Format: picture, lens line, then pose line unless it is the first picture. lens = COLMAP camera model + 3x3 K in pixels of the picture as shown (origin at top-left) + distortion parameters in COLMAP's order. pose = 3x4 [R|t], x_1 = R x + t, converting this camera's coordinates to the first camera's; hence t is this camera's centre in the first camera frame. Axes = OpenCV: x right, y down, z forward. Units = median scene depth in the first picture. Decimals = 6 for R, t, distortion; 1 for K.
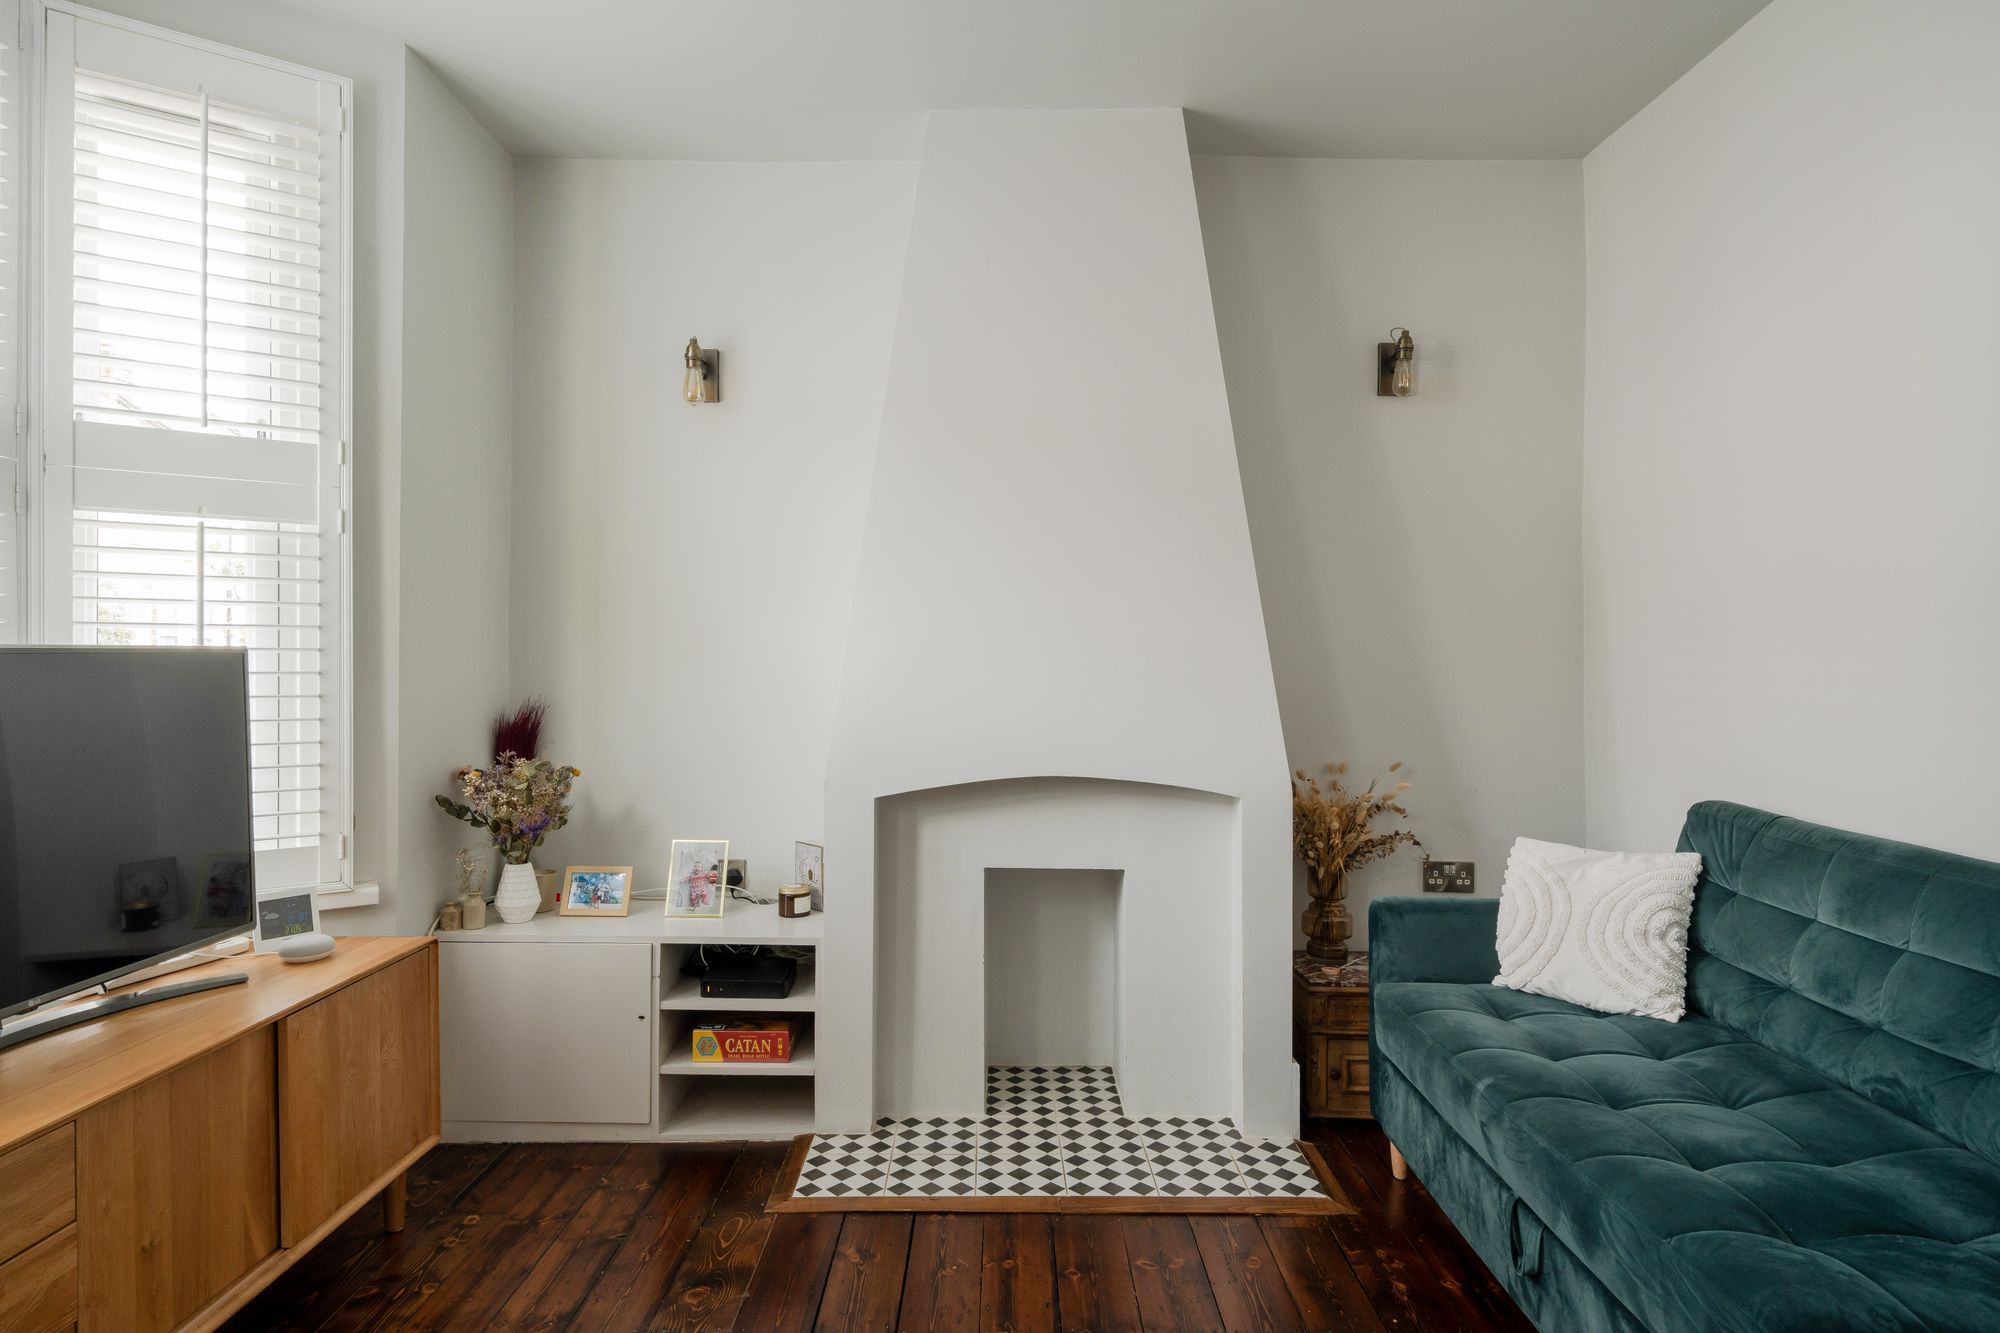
lens RADIAL K [[1081.0, 0, 994.6], [0, 1081.0, 652.4], [0, 0, 1]] dist [-0.000583, -0.000316]
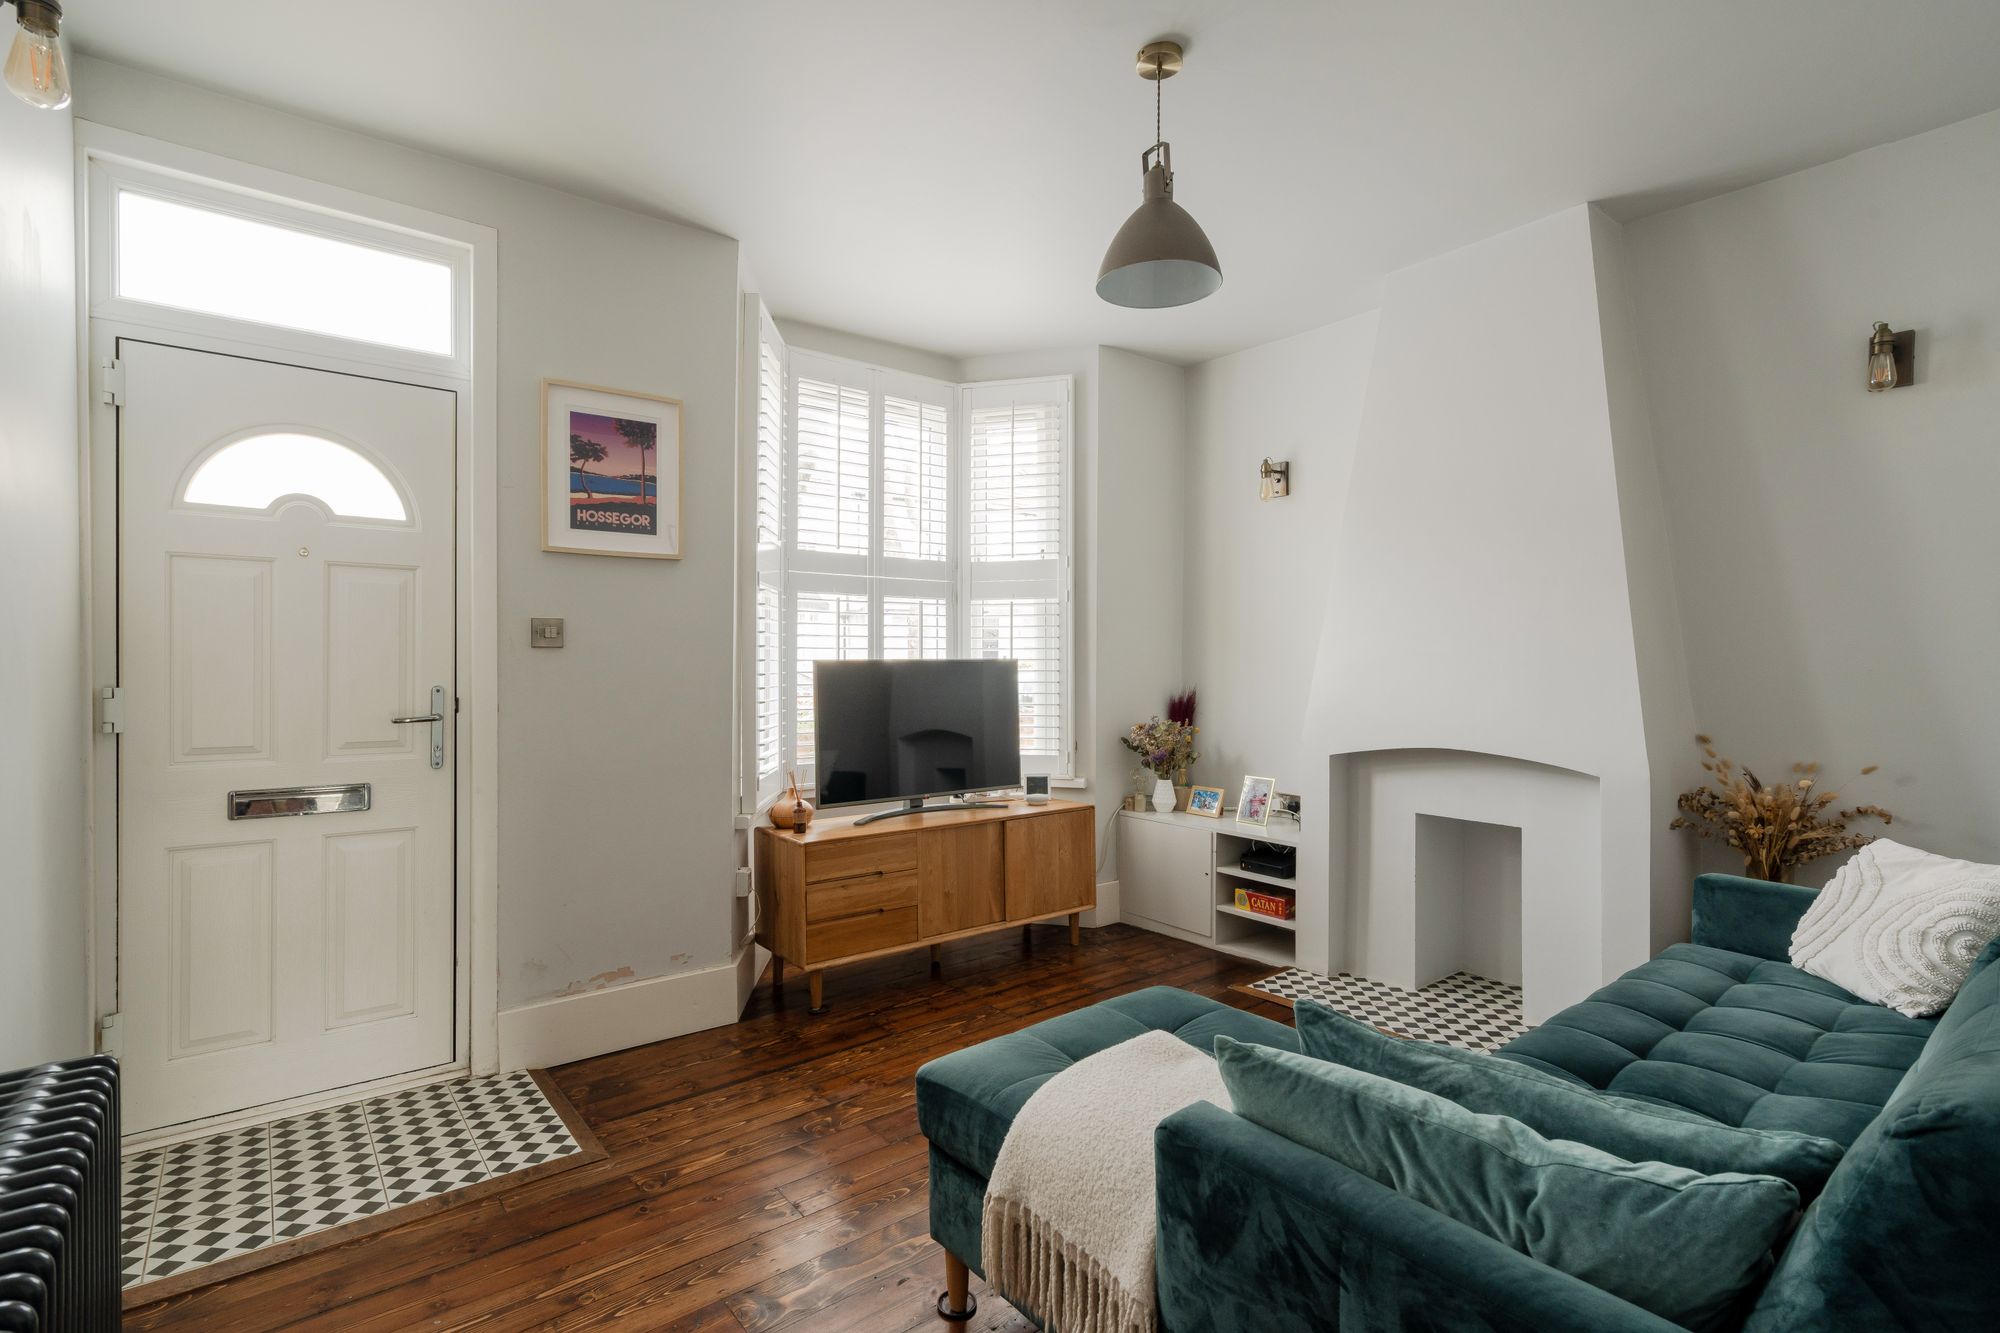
lens RADIAL K [[923.0, 0, 984.1], [0, 923.0, 674.6], [0, 0, 1]] dist [-0.000270, 0.000091]
pose [[0.617700, 0.007503, -0.786378, 0.598845], [0.008432, 0.999834, 0.016163, -0.003047], [0.786369, -0.016615, 0.617534, -0.169696]]
